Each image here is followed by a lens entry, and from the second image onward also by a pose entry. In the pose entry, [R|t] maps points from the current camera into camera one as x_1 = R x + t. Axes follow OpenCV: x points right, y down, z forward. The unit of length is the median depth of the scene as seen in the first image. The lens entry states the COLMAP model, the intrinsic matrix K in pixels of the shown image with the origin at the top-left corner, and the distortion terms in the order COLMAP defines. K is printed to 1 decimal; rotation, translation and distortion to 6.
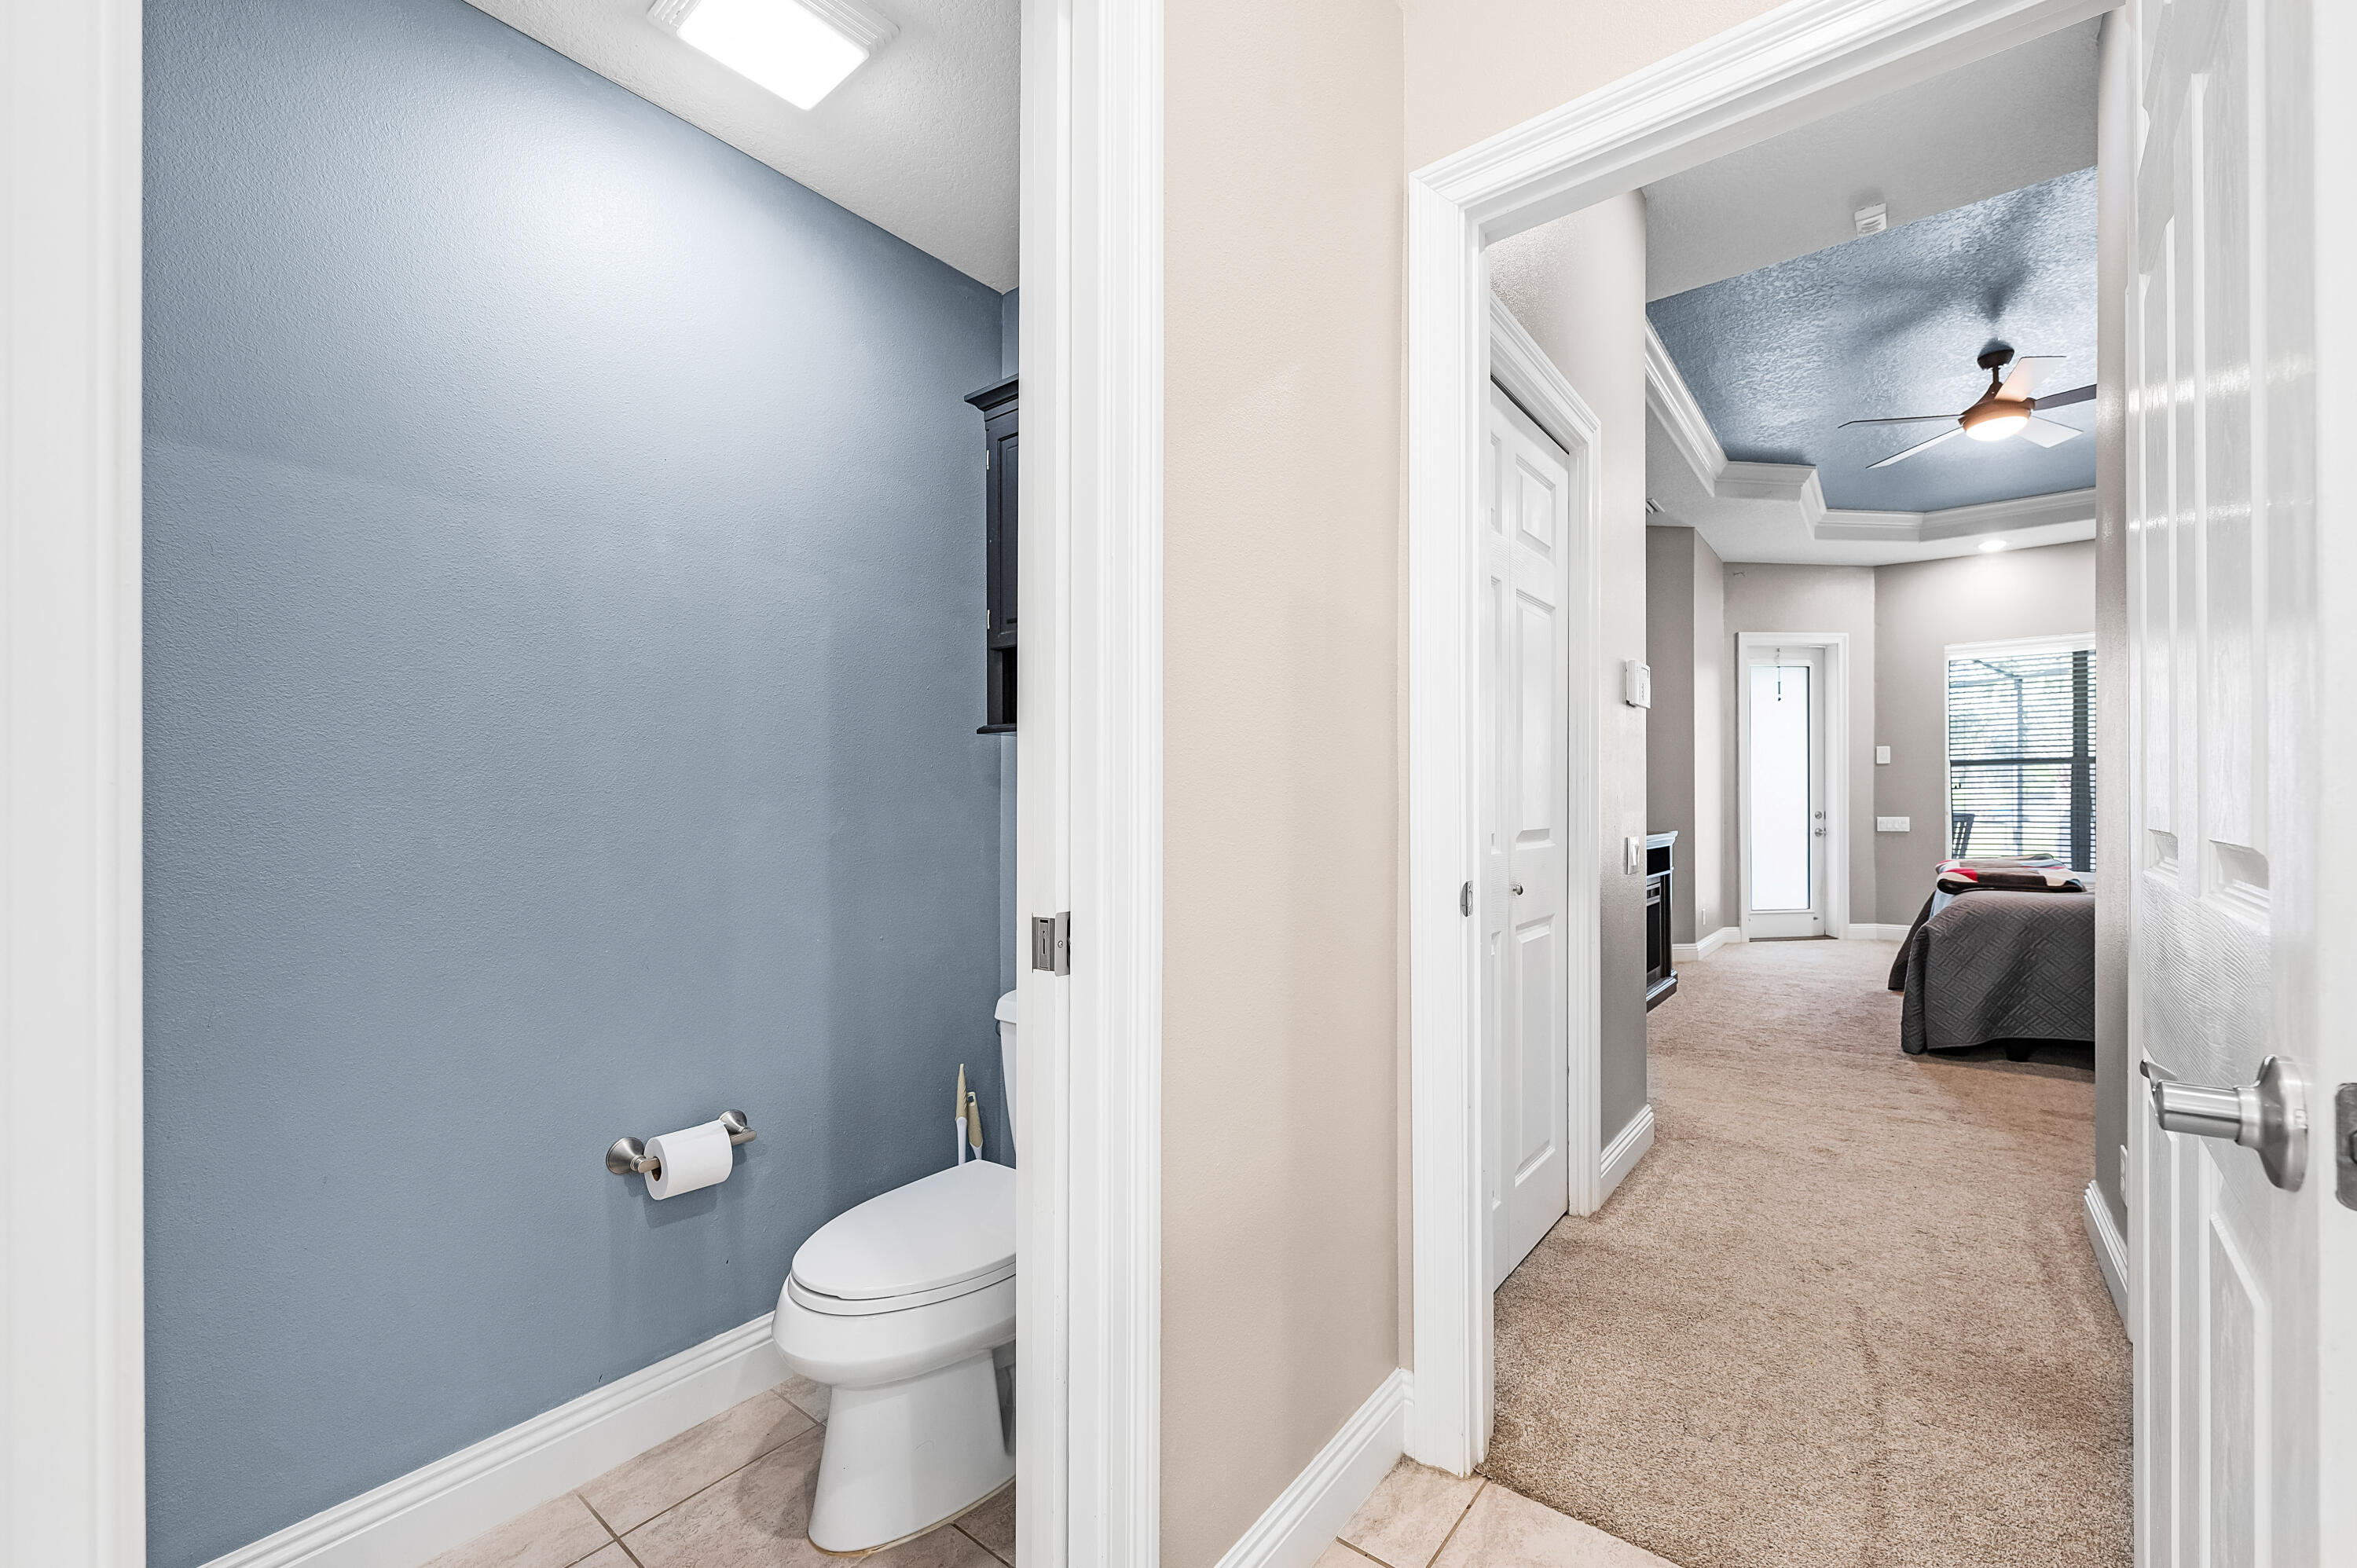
lens RADIAL K [[949.2, 0, 1182.6], [0, 949.2, 790.0], [0, 0, 1]] dist [0.000677, -0.000068]
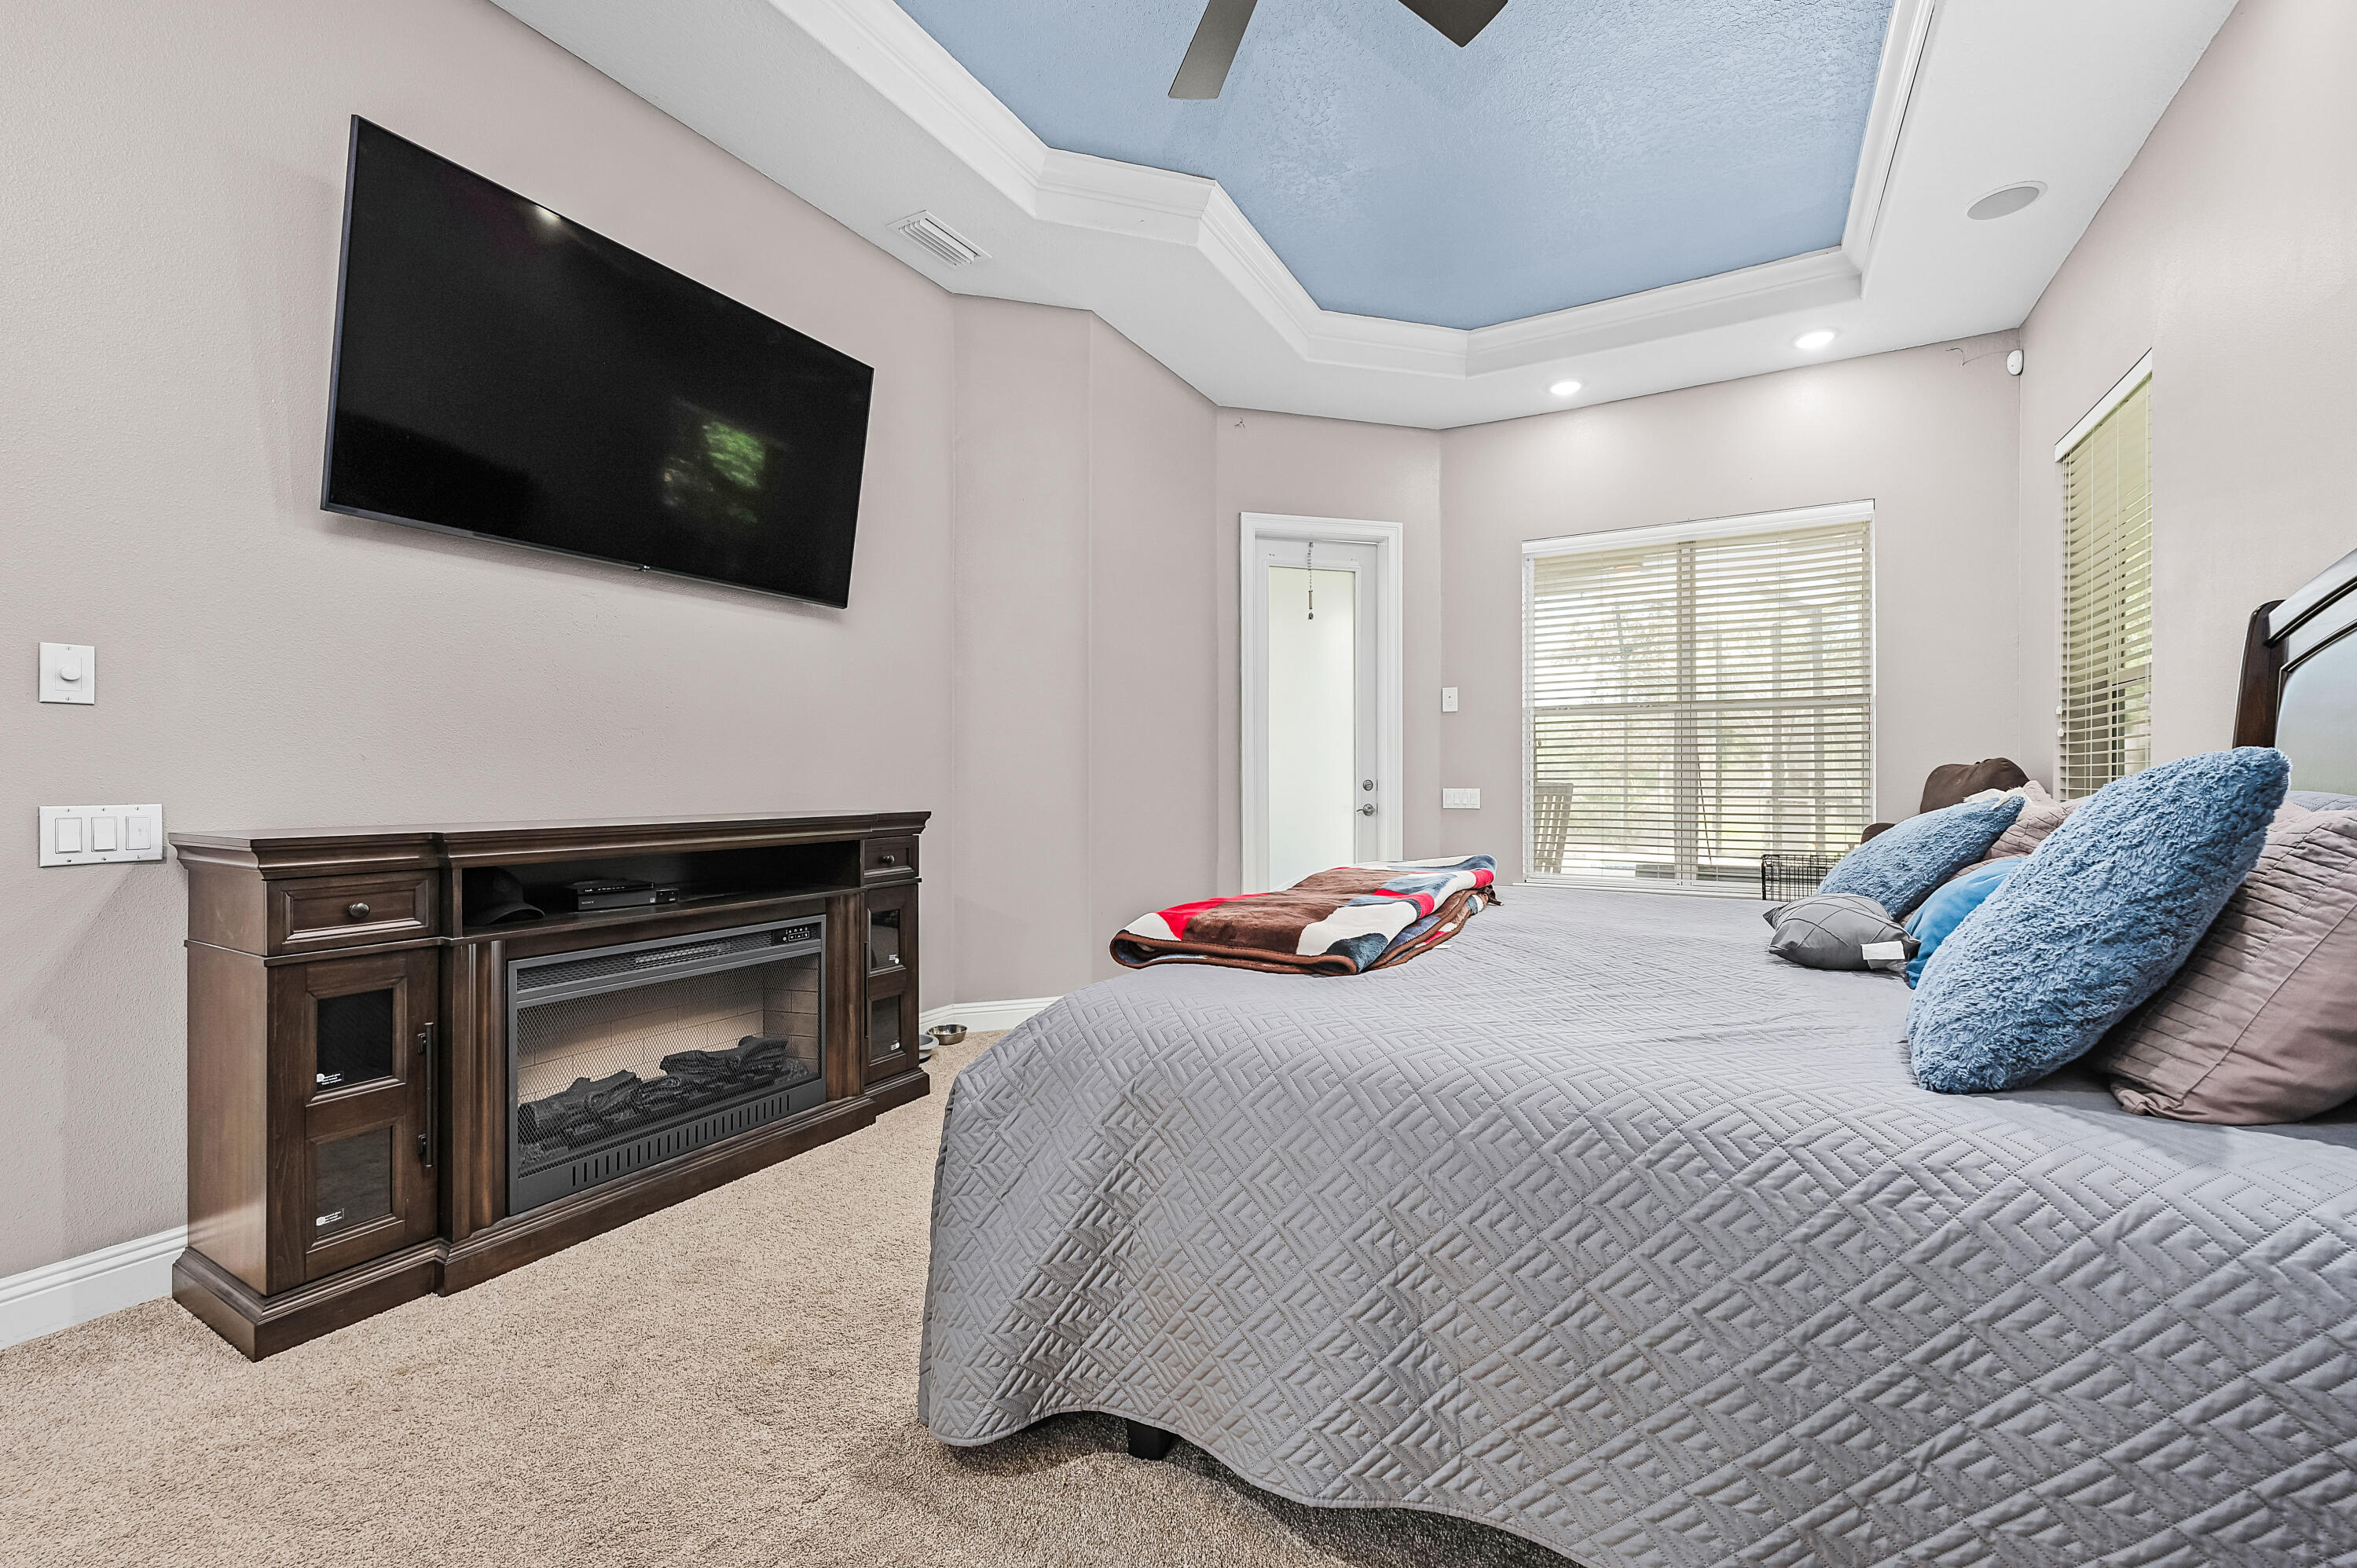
lens RADIAL K [[949.2, 0, 1182.6], [0, 949.2, 790.0], [0, 0, 1]] dist [0.000677, -0.000068]
pose [[0.989073, -0.001523, 0.147416, 0.441446], [-0.002261, 0.999672, 0.025498, 0.012202], [-0.147407, -0.025553, 0.988746, 0.337512]]
